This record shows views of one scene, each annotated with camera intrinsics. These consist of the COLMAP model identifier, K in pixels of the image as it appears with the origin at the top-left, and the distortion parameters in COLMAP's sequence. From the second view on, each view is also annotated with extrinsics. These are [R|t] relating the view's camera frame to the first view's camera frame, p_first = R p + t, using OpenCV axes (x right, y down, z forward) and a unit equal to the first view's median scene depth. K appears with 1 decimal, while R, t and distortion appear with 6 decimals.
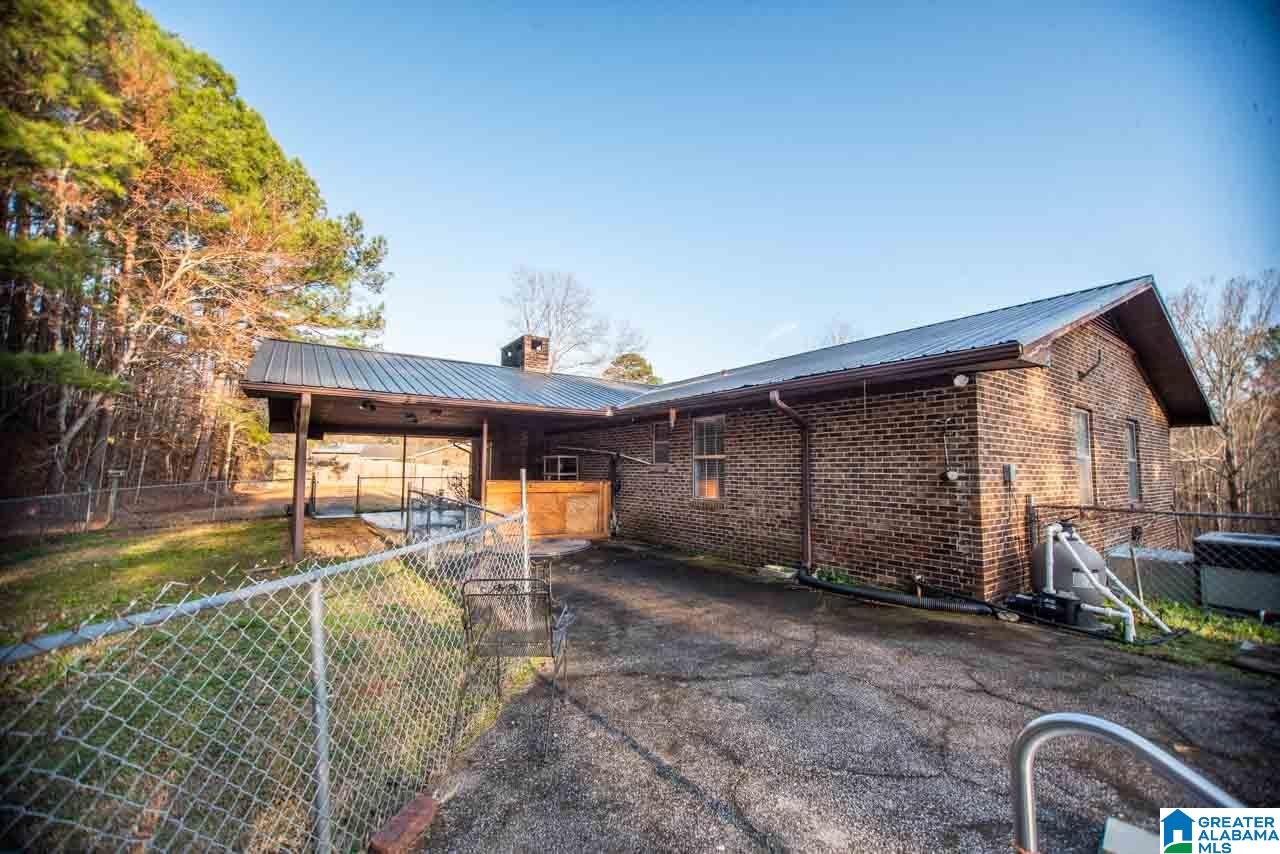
lens RADIAL K [[513.1, 0, 633.6], [0, 513.1, 427.9], [0, 0, 1]] dist [-0.003711, 0.000971]
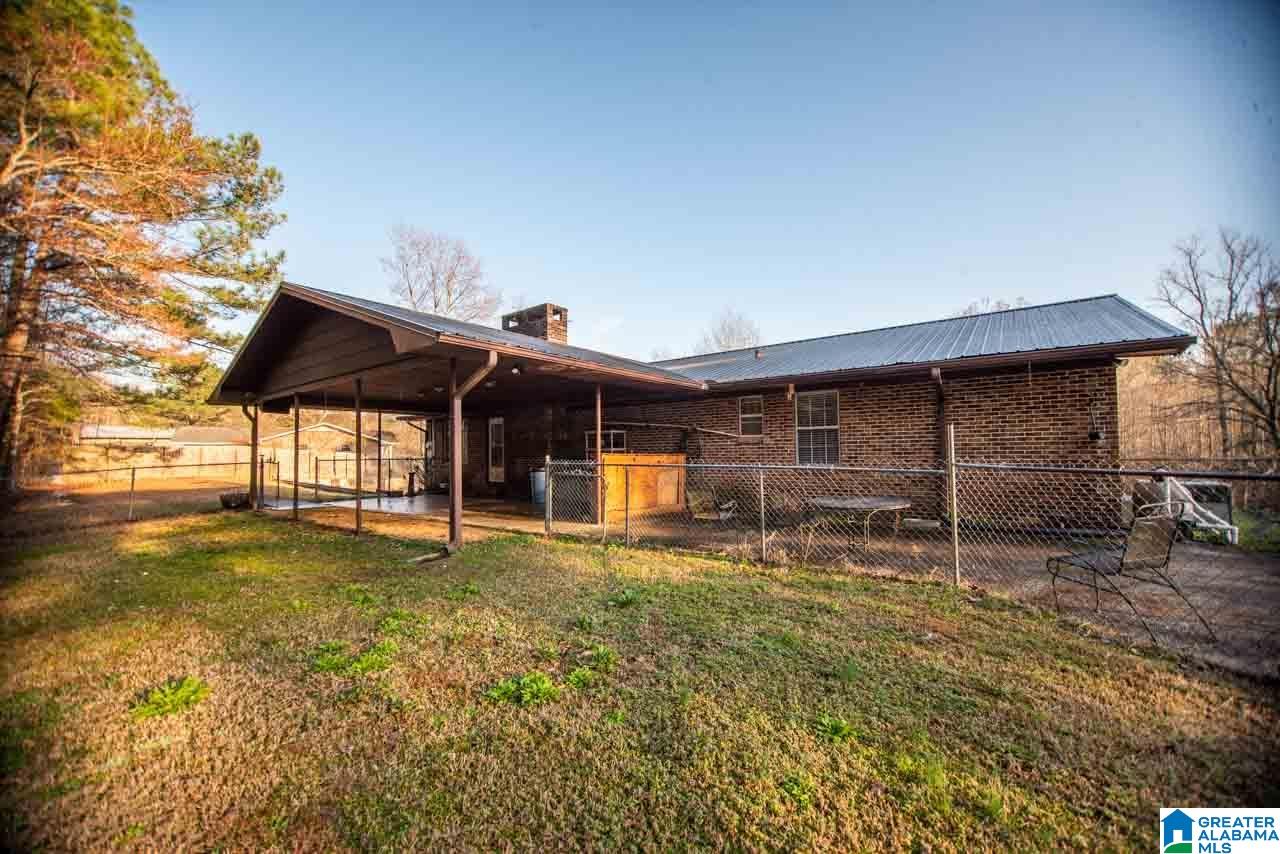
lens RADIAL K [[513.1, 0, 632.8], [0, 513.1, 427.2], [0, 0, 1]] dist [-0.003711, 0.000971]
pose [[0.948095, 0.000441, 0.317986, -0.514298], [-0.009680, 0.999576, 0.027478, 0.025668], [-0.317839, -0.029130, 0.947697, 0.076454]]
